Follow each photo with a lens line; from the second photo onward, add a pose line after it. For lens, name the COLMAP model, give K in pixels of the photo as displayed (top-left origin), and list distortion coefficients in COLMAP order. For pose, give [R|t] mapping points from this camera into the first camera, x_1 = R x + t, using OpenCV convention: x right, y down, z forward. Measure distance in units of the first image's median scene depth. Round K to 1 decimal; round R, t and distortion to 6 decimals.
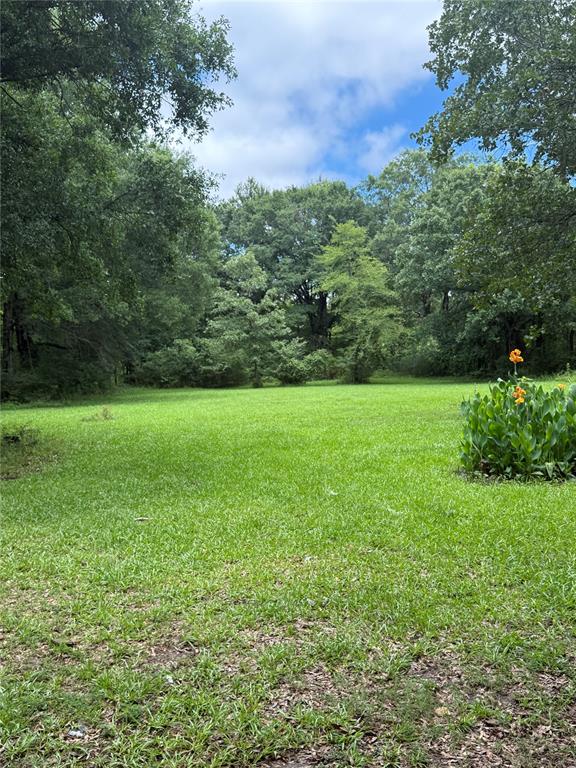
lens RADIAL K [[786.1, 0, 286.6], [0, 786.1, 383.3], [0, 0, 1]] dist [0.127244, 0.000000]
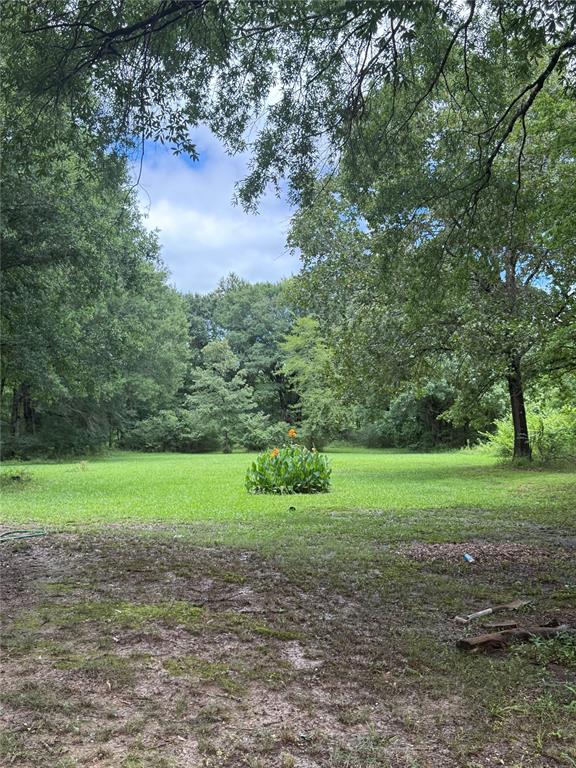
lens RADIAL K [[786.1, 0, 288.6], [0, 786.1, 385.3], [0, 0, 1]] dist [0.127244, 0.000000]
pose [[0.999687, 0.024157, -0.006512, 0.059981], [-0.024626, 0.996037, -0.085459, 0.002394], [0.004422, 0.085593, 0.996320, -0.174719]]
